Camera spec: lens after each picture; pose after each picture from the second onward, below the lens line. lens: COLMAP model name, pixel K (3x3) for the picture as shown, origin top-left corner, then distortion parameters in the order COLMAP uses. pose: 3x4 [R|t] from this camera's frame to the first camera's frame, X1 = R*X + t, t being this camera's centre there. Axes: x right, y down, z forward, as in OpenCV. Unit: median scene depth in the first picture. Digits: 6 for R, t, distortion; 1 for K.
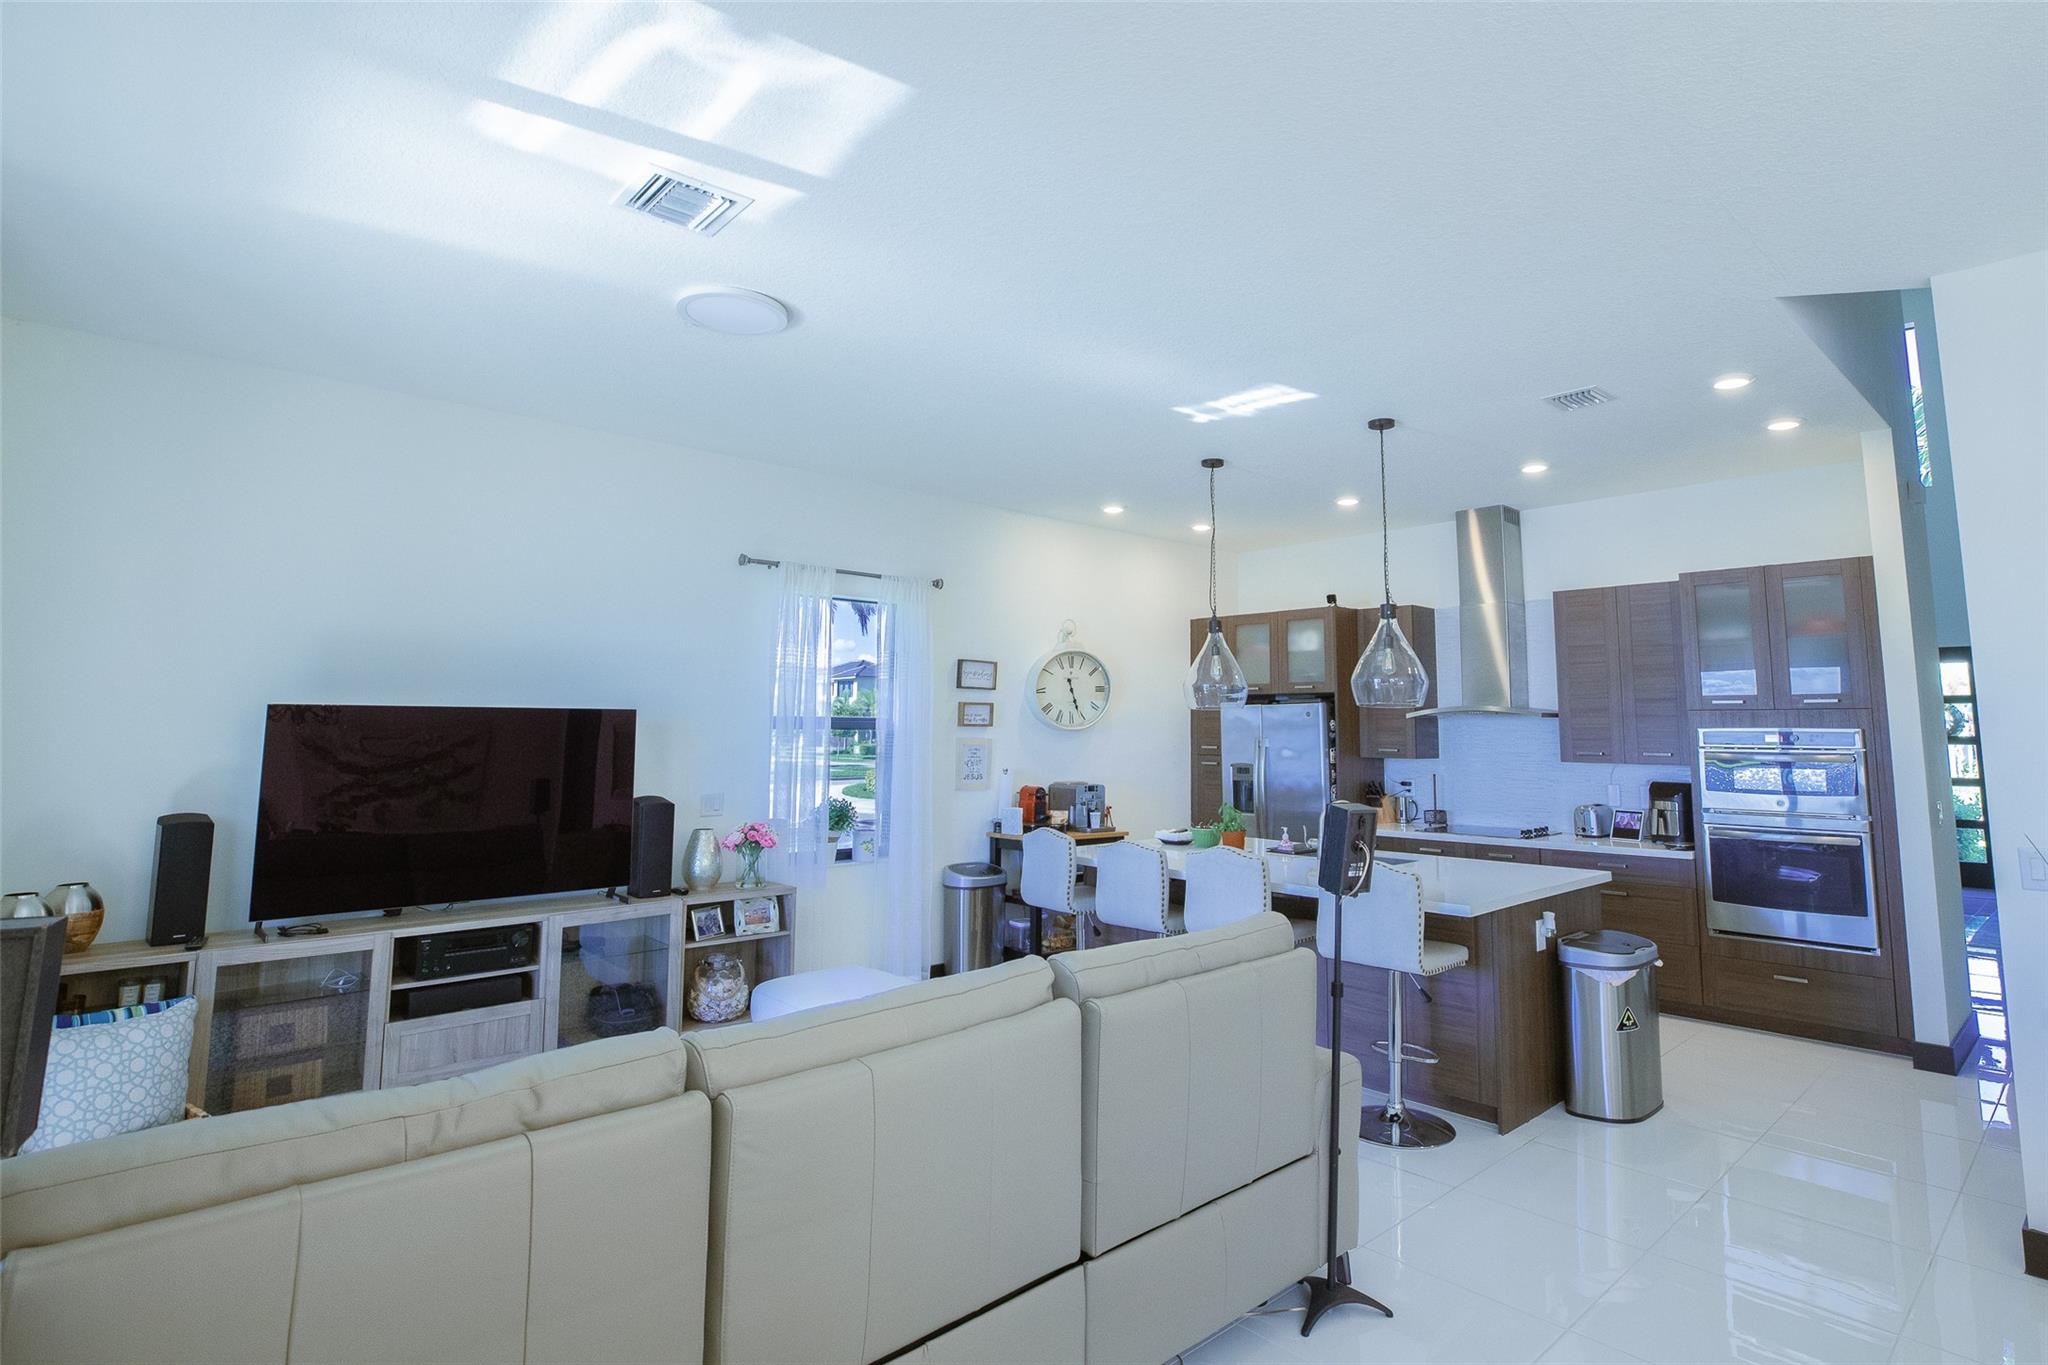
lens RADIAL K [[919.7, 0, 1030.1], [0, 919.7, 635.9], [0, 0, 1]] dist [-0.001661, 0.000464]
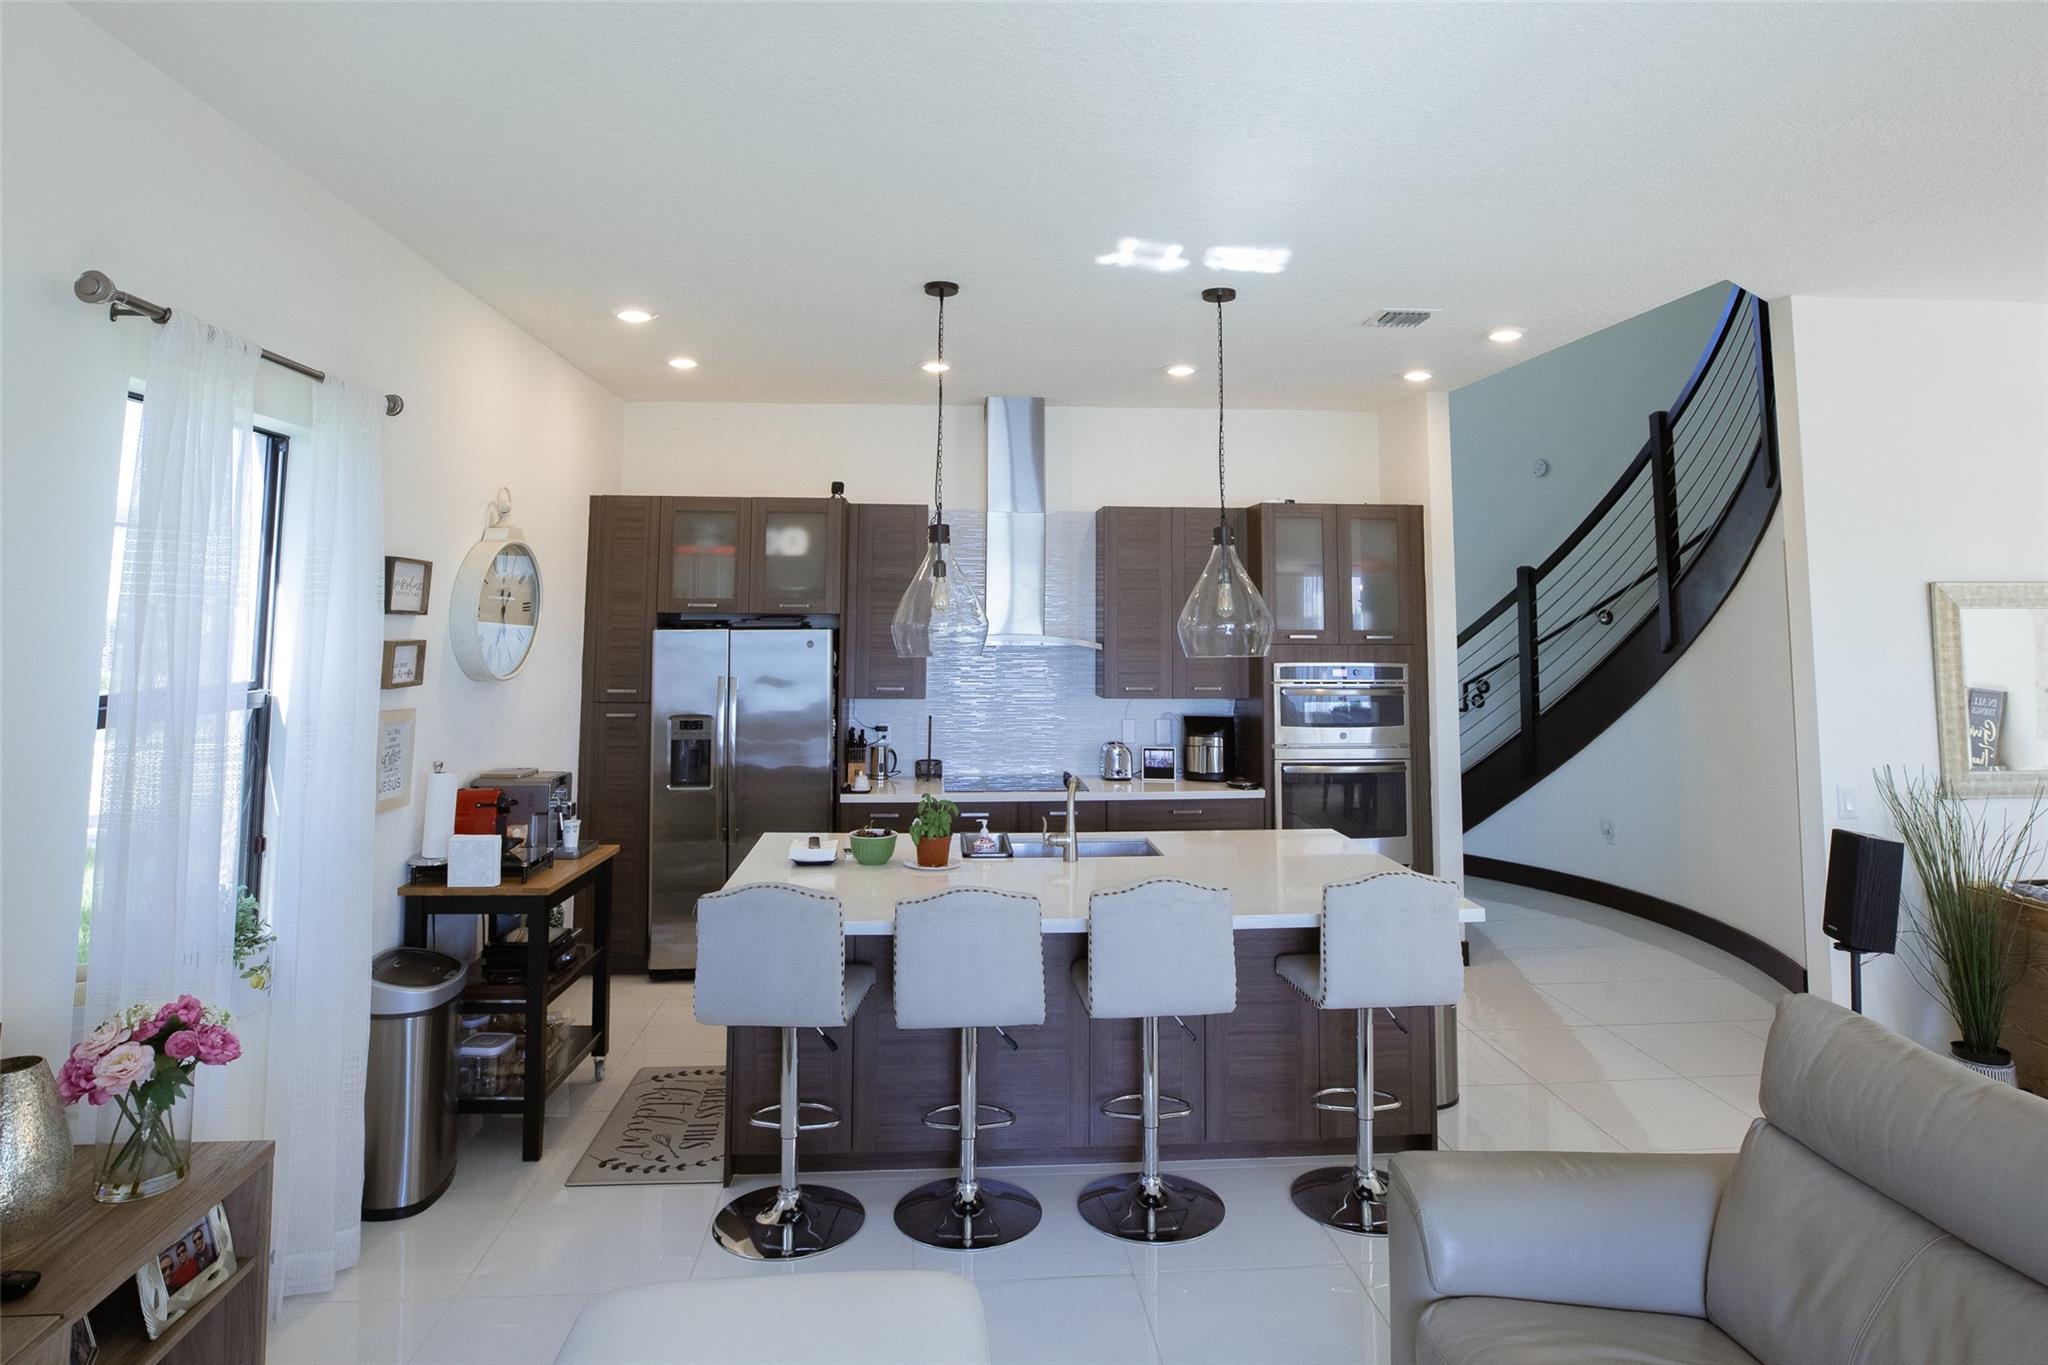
lens RADIAL K [[1149.6, 0, 1023.4], [0, 1149.6, 538.5], [0, 0, 1]] dist [-0.003483, 0.000355]
pose [[0.675788, 0.051359, 0.735305, -0.295236], [-0.067933, 0.997664, -0.007250, -0.003721], [-0.733959, -0.045052, 0.677698, 0.306205]]
